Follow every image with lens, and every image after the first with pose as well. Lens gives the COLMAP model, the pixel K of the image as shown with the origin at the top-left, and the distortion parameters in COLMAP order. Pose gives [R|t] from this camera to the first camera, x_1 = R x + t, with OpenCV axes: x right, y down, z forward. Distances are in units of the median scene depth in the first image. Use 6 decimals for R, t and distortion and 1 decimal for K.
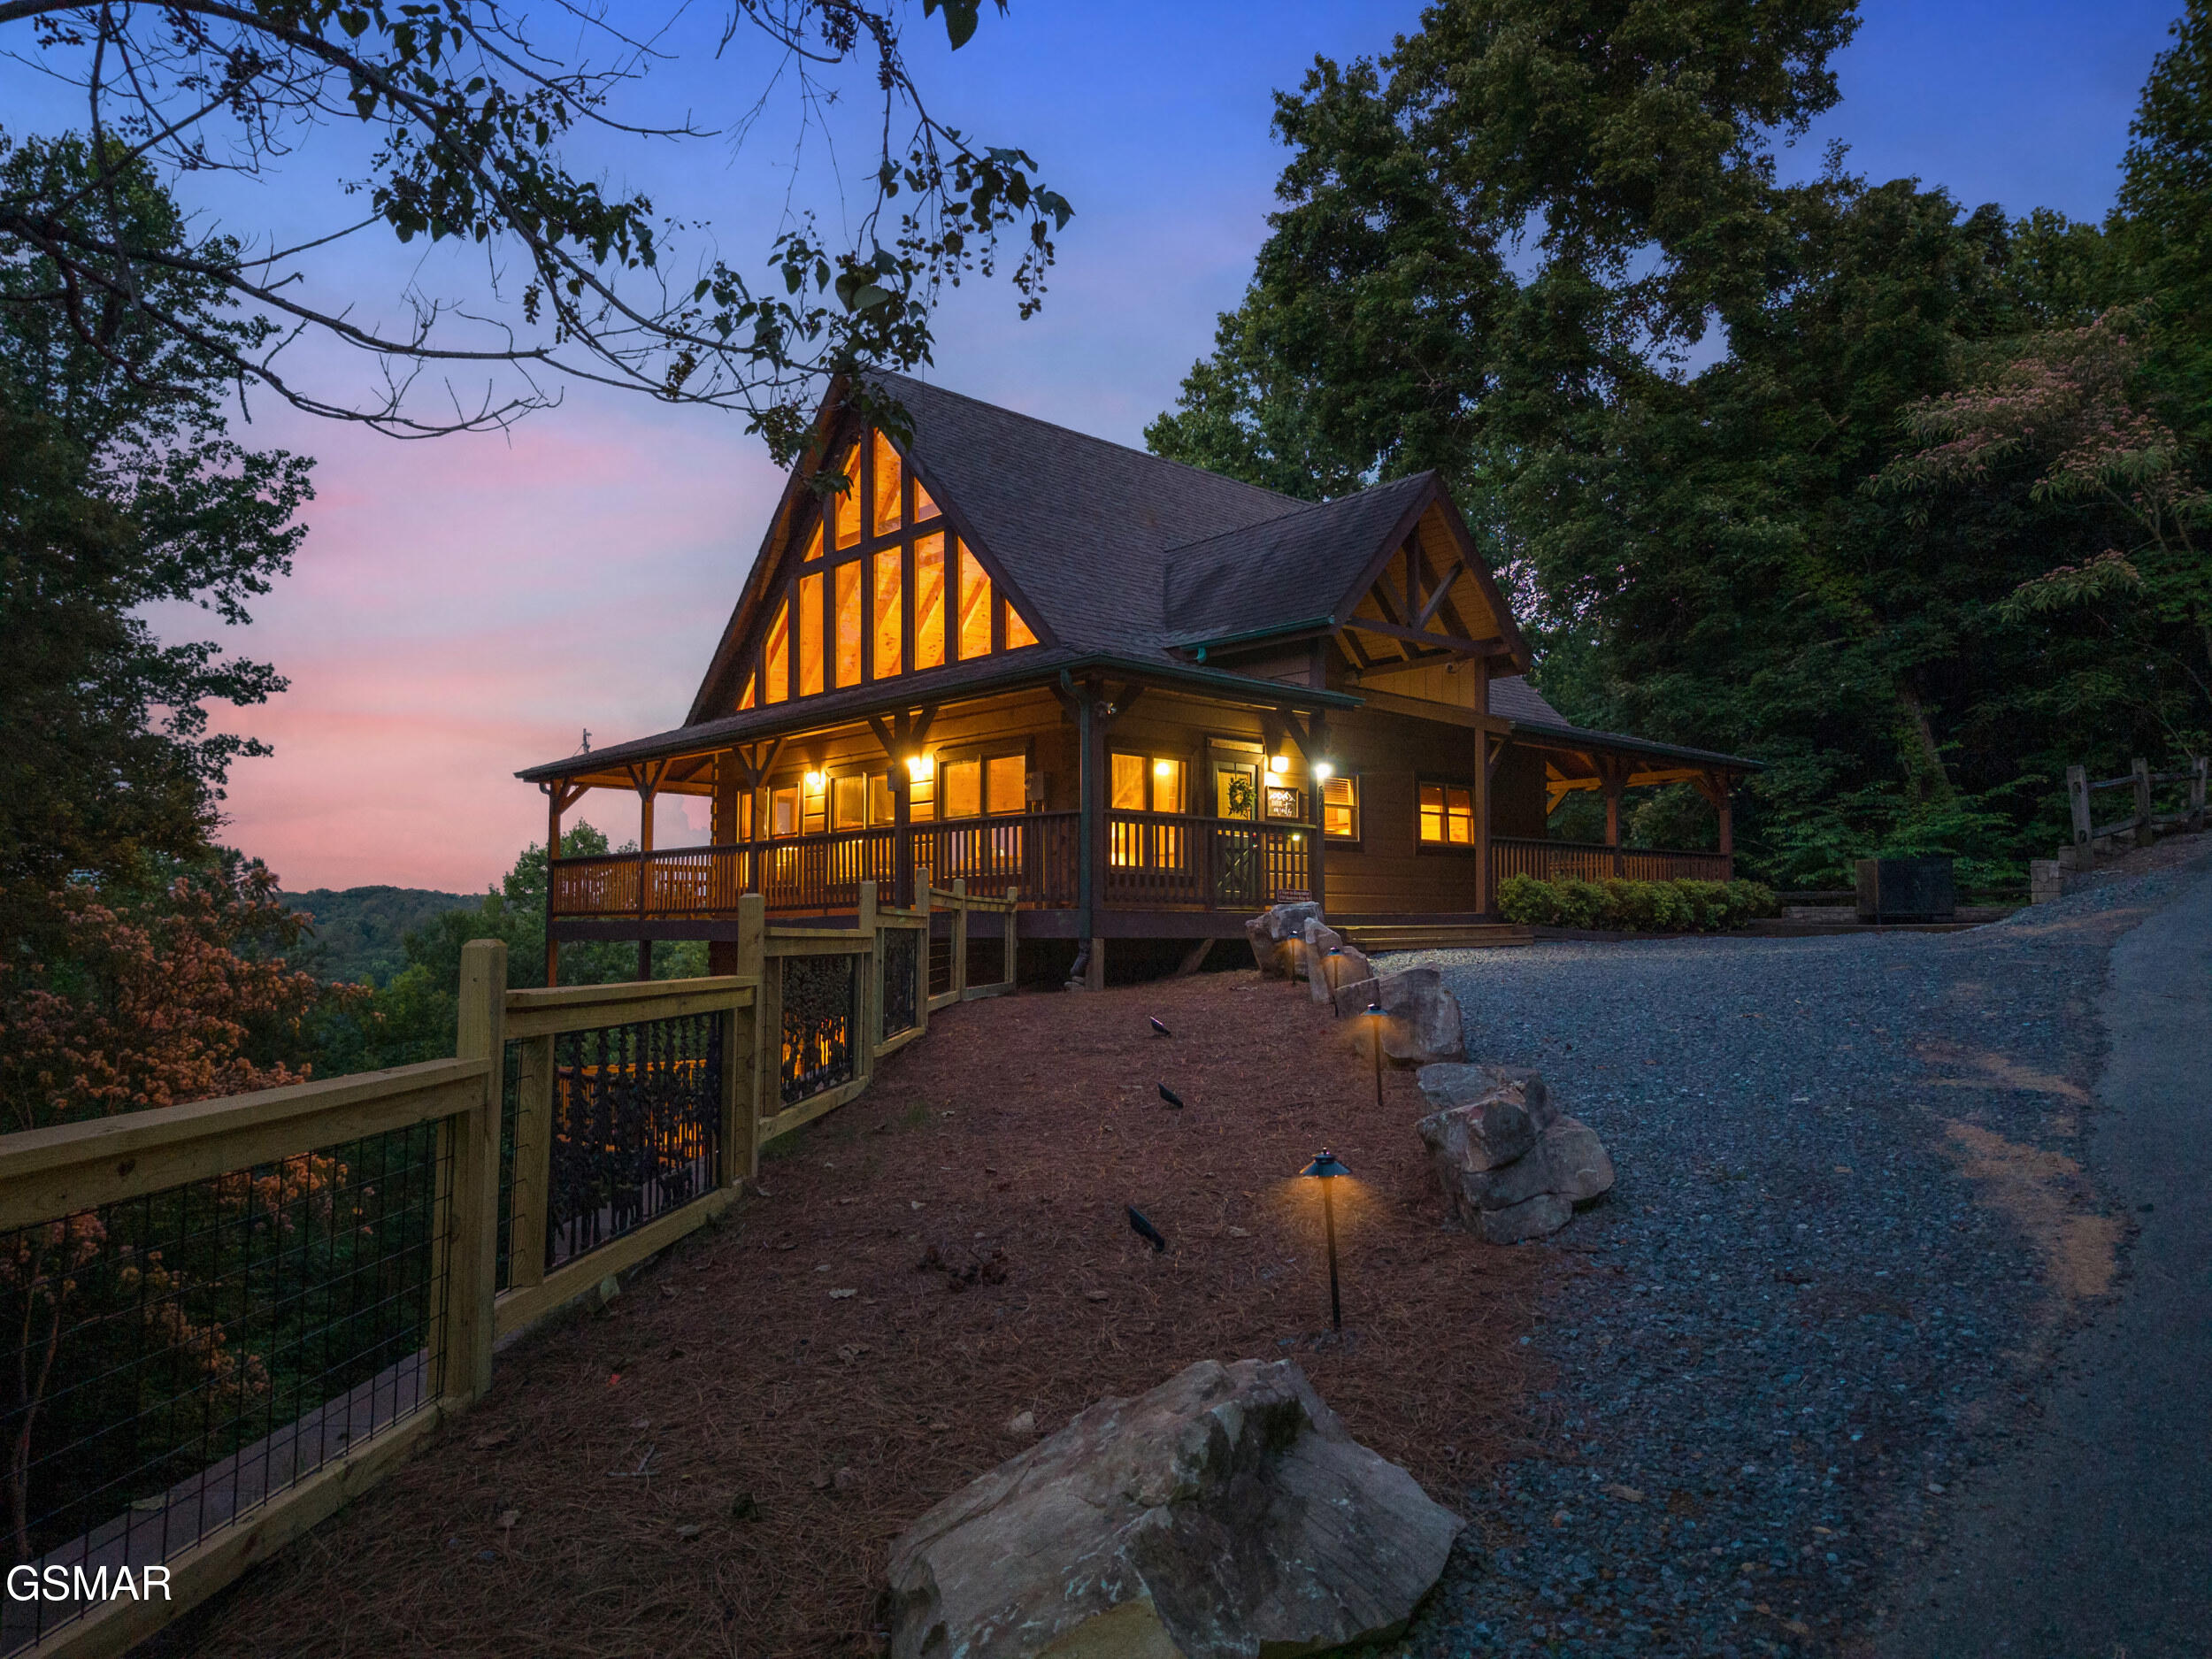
lens RADIAL K [[1517.4, 0, 1106.0], [0, 1517.4, 829.5], [0, 0, 1]] dist [0.049143, -0.000867]
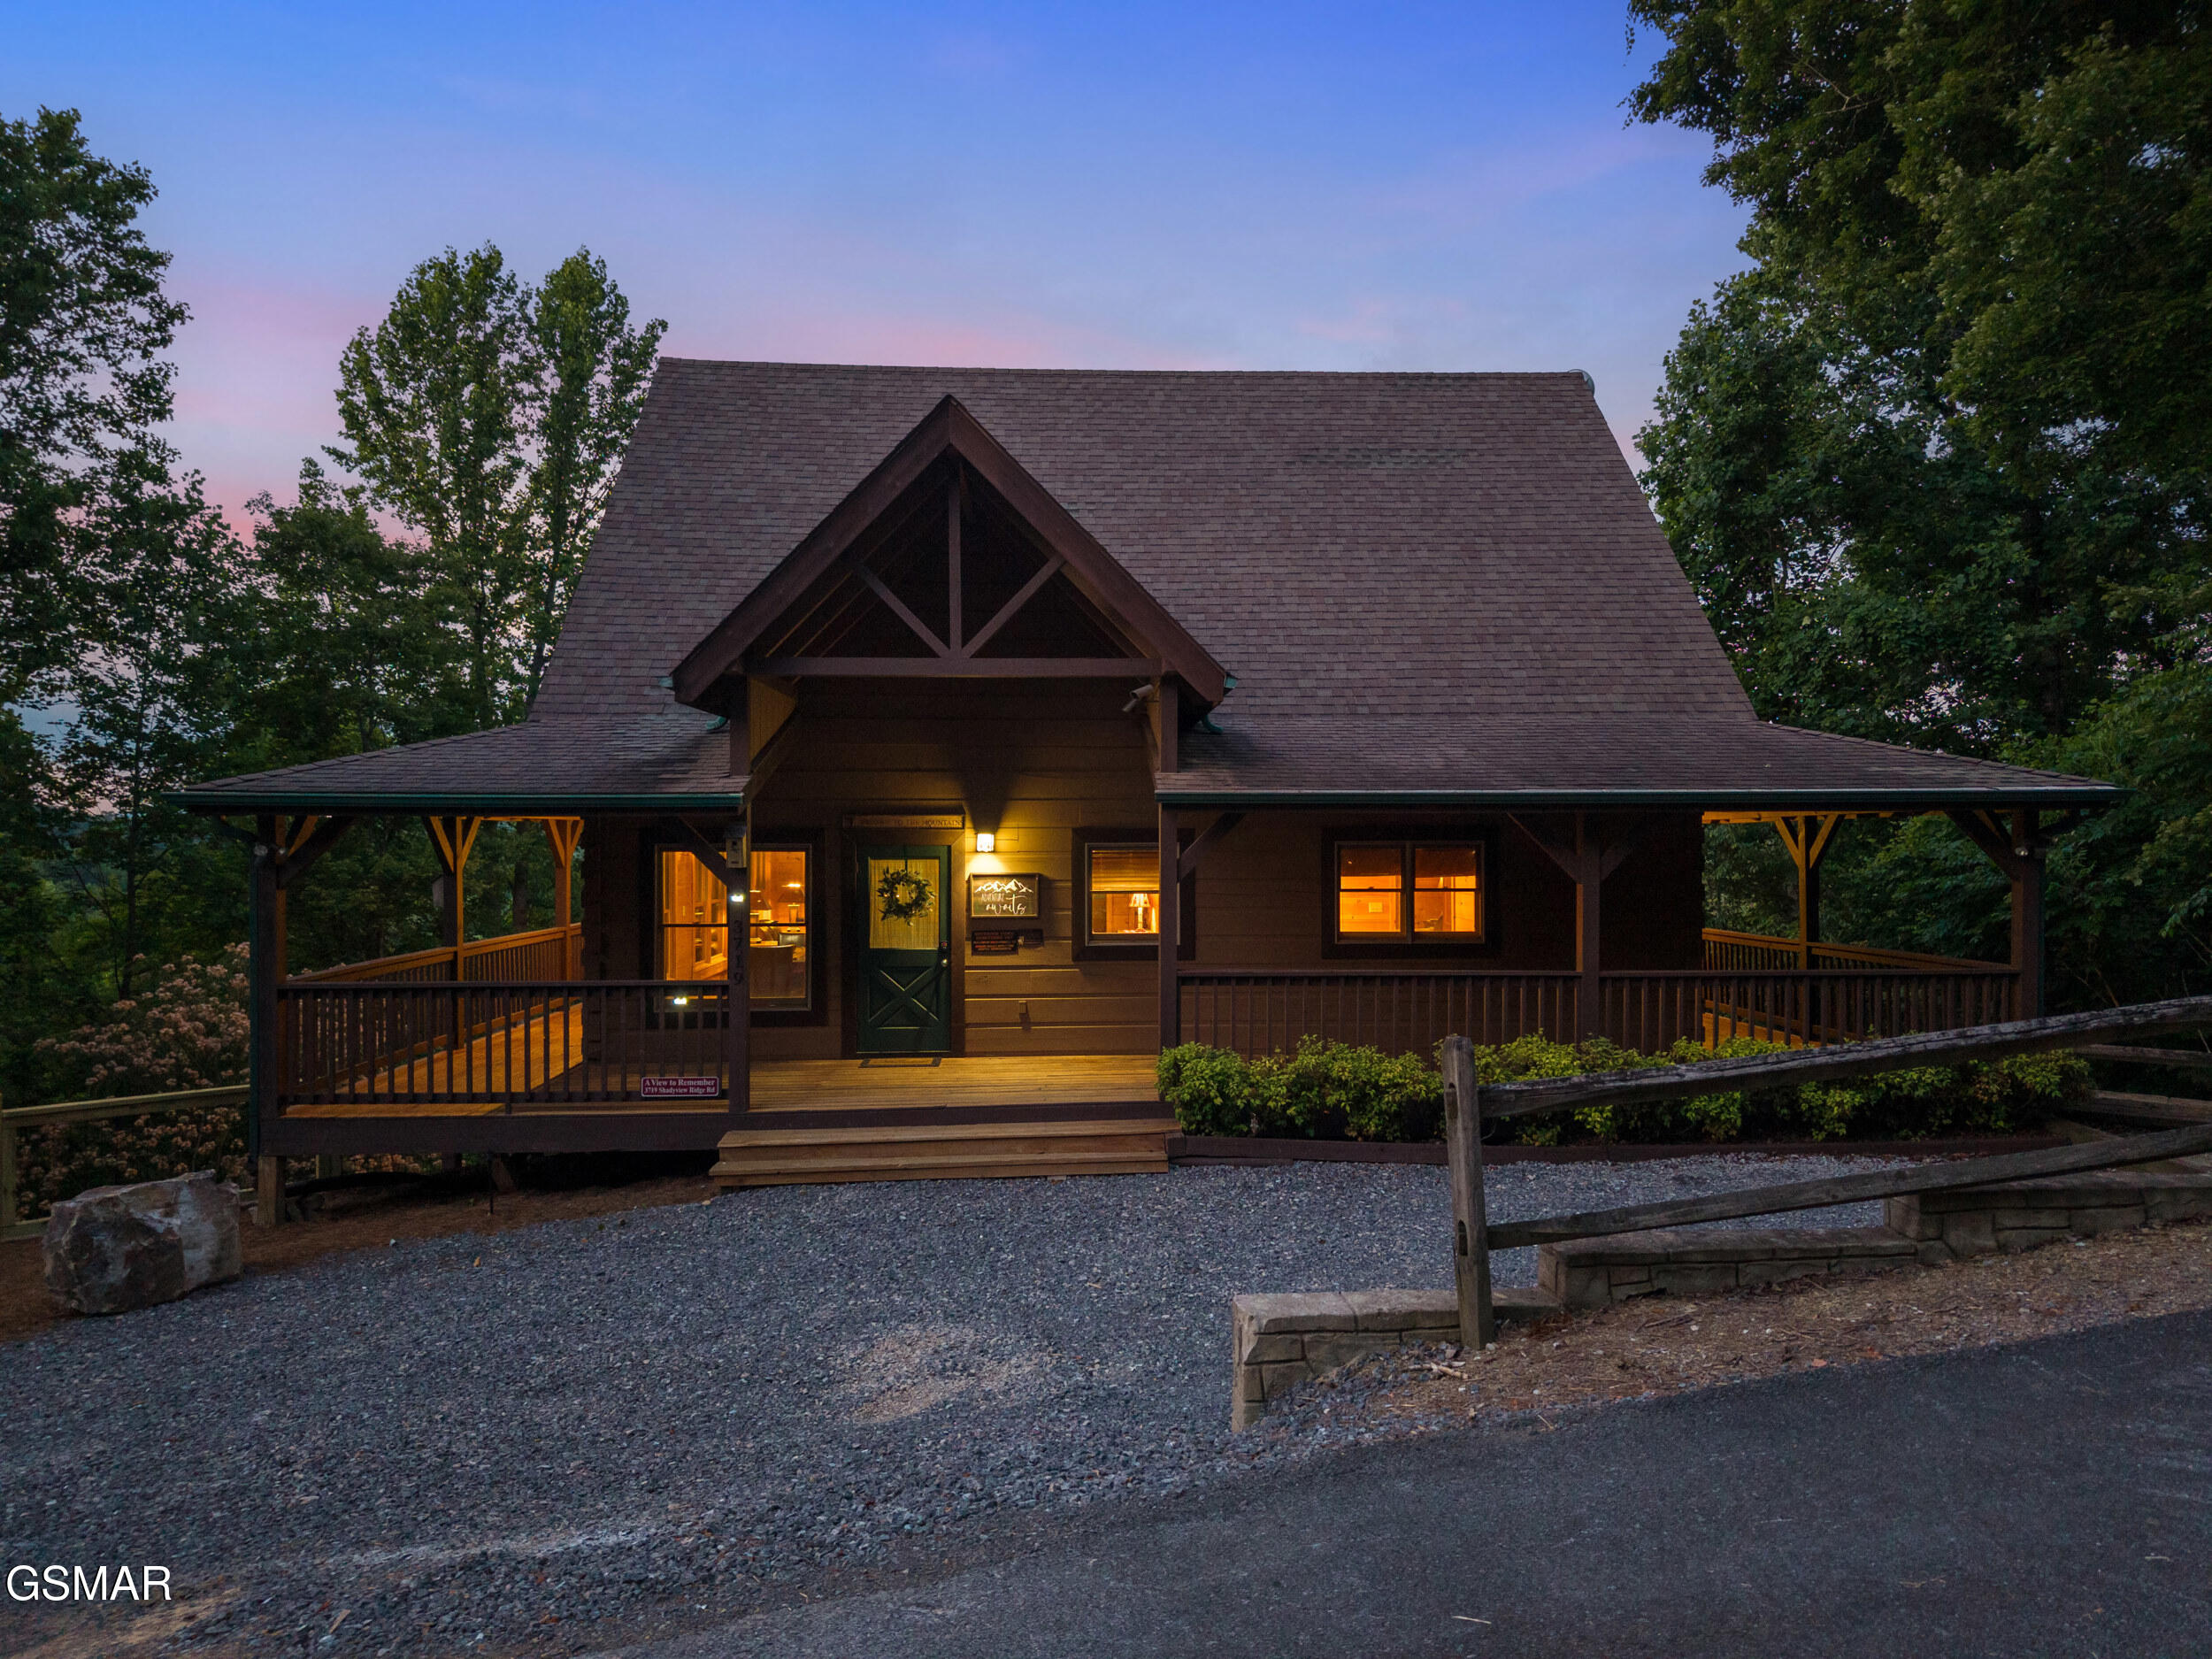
lens RADIAL K [[1489.4, 0, 1106.0], [0, 1489.4, 829.5], [0, 0, 1]] dist [0.030758, 0.004229]
pose [[0.768816, 0.000095, -0.639471, 0.408683], [0.045750, 0.997429, 0.055152, -0.058287], [0.637832, -0.071657, 0.766835, 0.358721]]
